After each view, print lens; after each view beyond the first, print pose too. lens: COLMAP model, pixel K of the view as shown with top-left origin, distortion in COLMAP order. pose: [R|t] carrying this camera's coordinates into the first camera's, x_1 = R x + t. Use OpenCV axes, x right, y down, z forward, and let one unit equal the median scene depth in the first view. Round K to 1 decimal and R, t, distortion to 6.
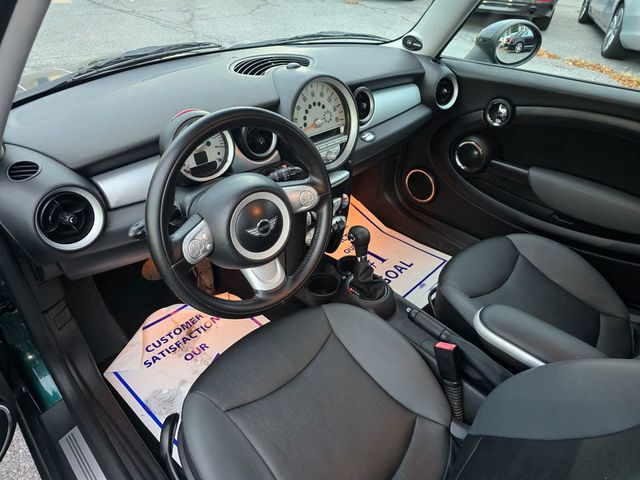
lens RADIAL K [[419.1, 0, 320.0], [0, 419.1, 240.0], [0, 0, 1]] dist [0.054681, -0.043783]
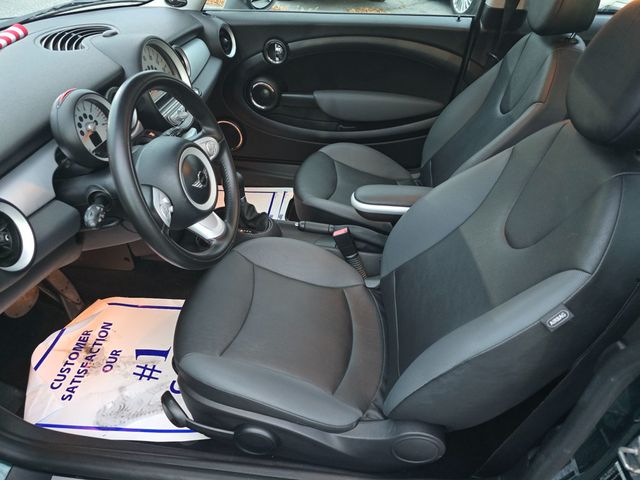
lens RADIAL K [[419.1, 0, 320.0], [0, 419.1, 240.0], [0, 0, 1]] dist [0.054681, -0.043783]
pose [[0.784382, -0.395317, 0.477984, -0.253258], [0.357022, 0.917887, 0.173258, 0.019078], [-0.507228, 0.034751, 0.861111, -0.052101]]
